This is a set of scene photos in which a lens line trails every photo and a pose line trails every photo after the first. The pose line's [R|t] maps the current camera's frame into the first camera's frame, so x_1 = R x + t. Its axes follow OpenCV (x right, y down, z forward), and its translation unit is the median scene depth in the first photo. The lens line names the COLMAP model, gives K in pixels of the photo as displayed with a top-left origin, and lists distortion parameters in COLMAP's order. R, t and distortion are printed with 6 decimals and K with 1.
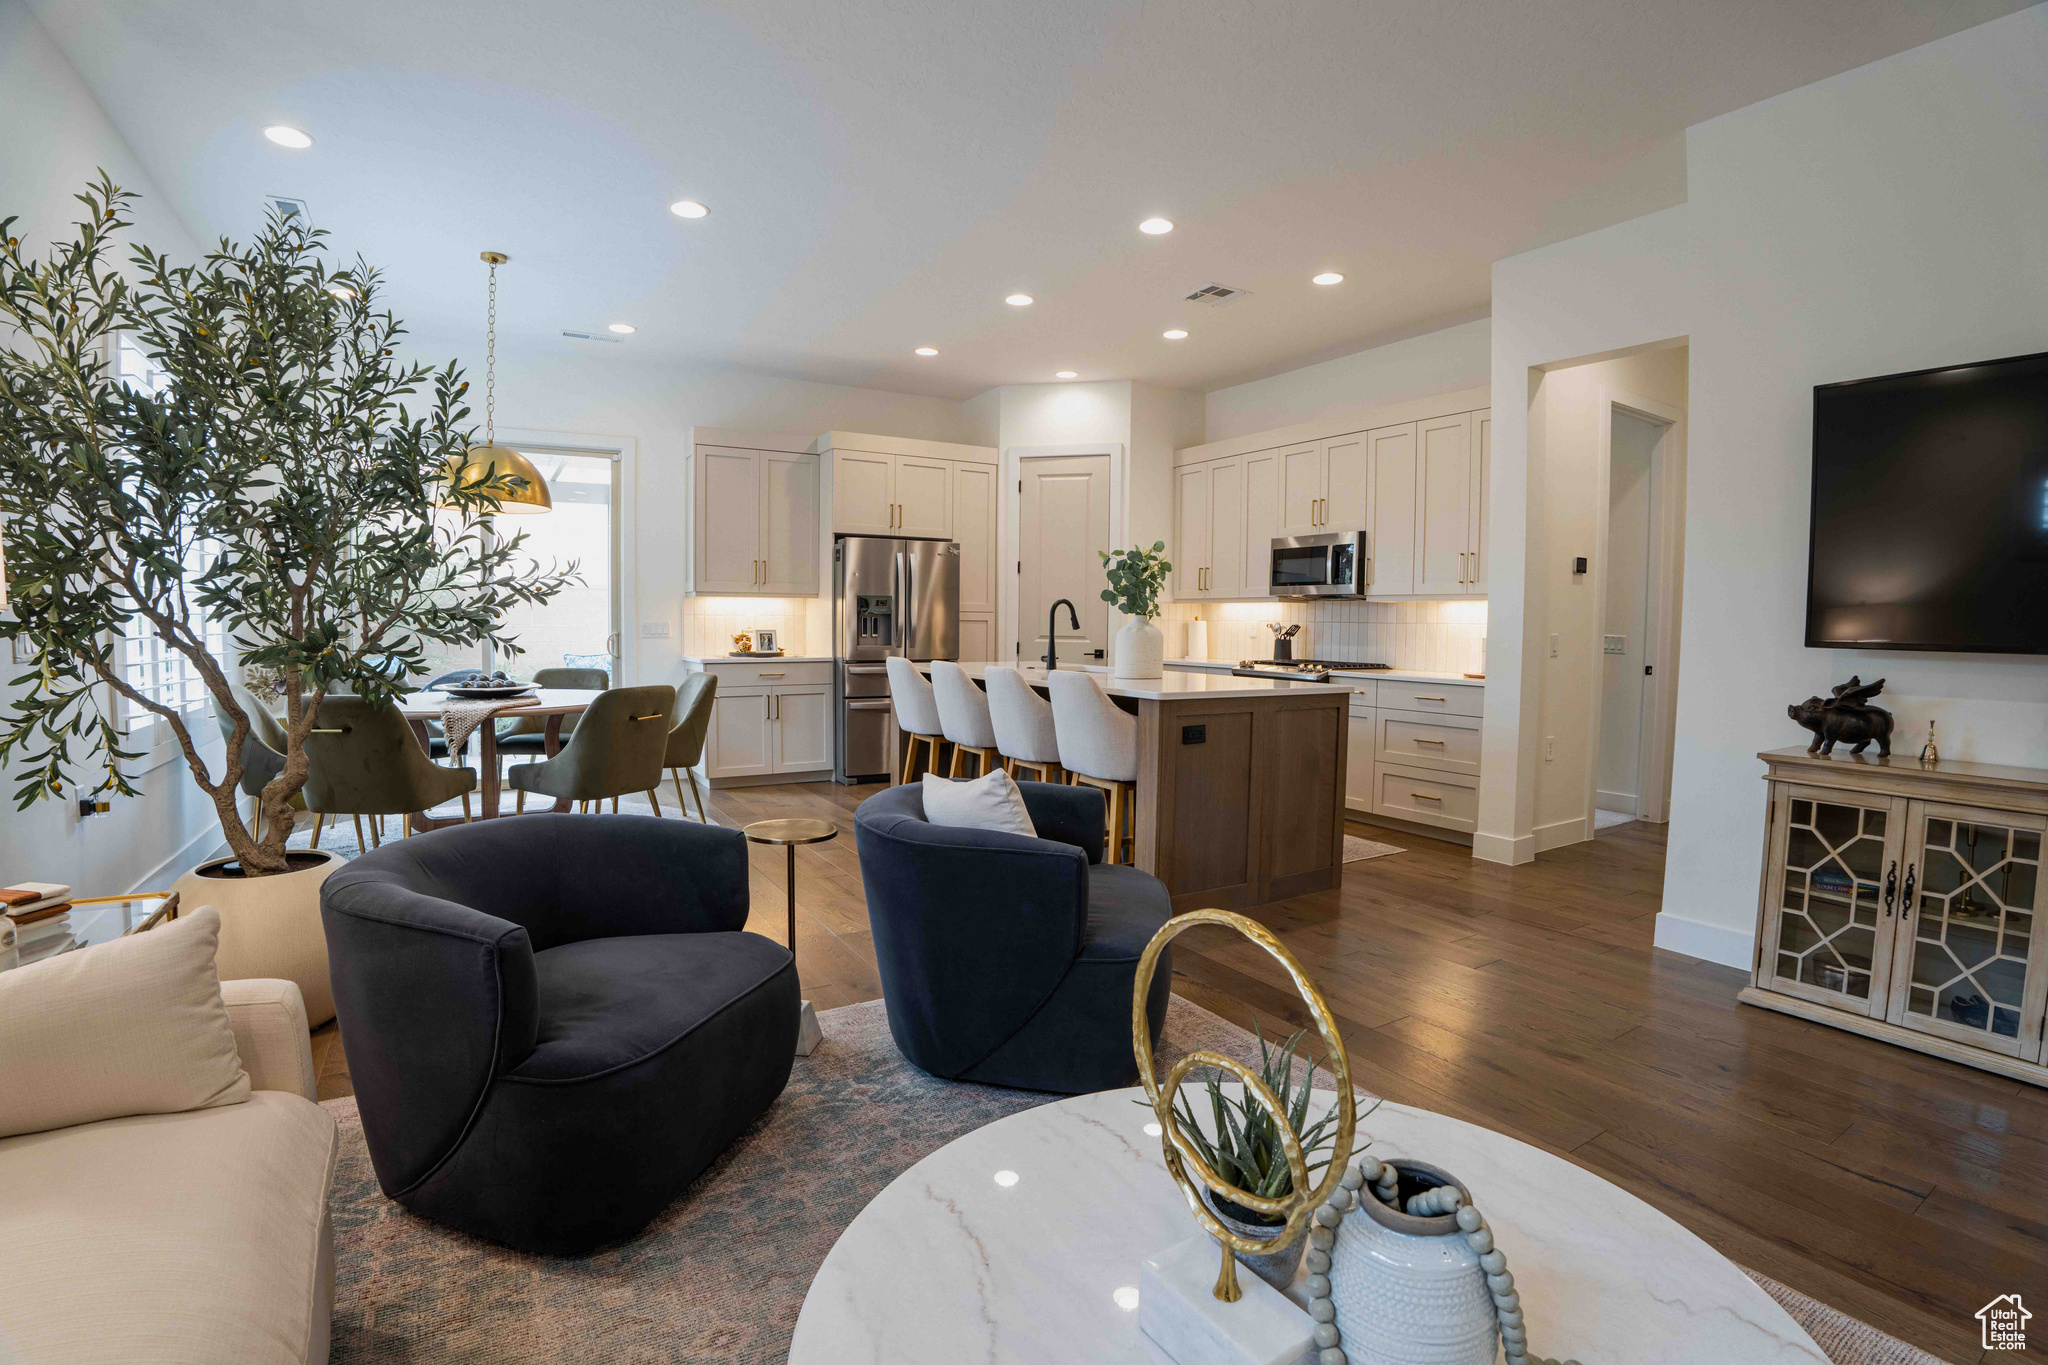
lens RADIAL K [[972.8, 0, 1024.0], [0, 972.8, 682.5], [0, 0, 1]] dist [-0.081746, 0.013938]
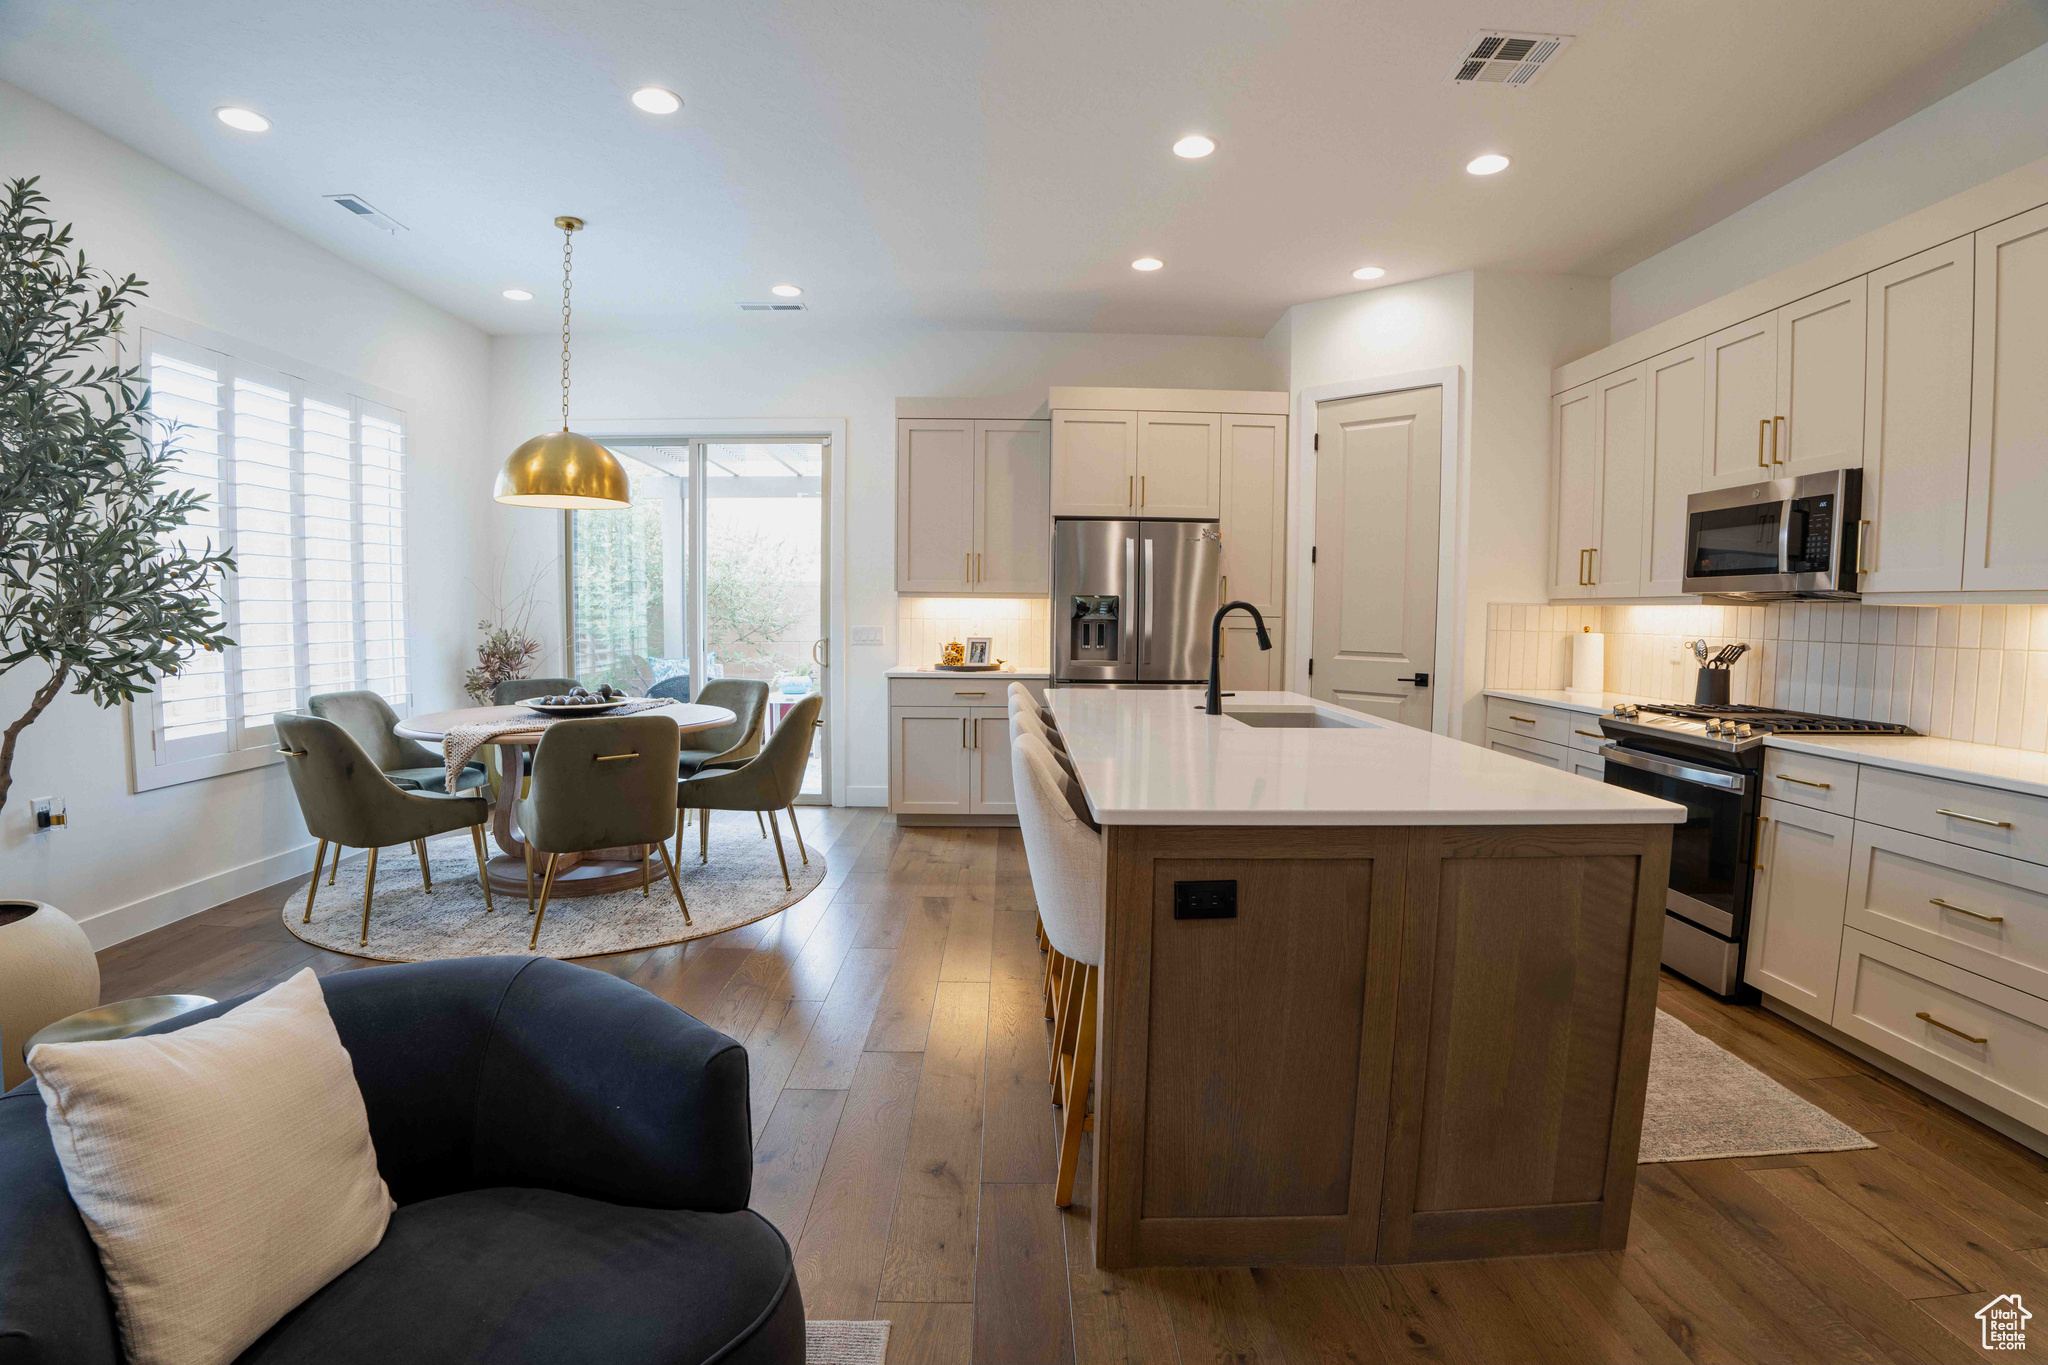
lens RADIAL K [[972.8, 0, 1024.0], [0, 972.8, 682.5], [0, 0, 1]] dist [-0.081746, 0.013938]
pose [[0.871903, 0.035898, -0.488361, 0.180406], [-0.033740, 0.999343, 0.013219, -0.029789], [0.488514, 0.004951, 0.872542, 0.308414]]
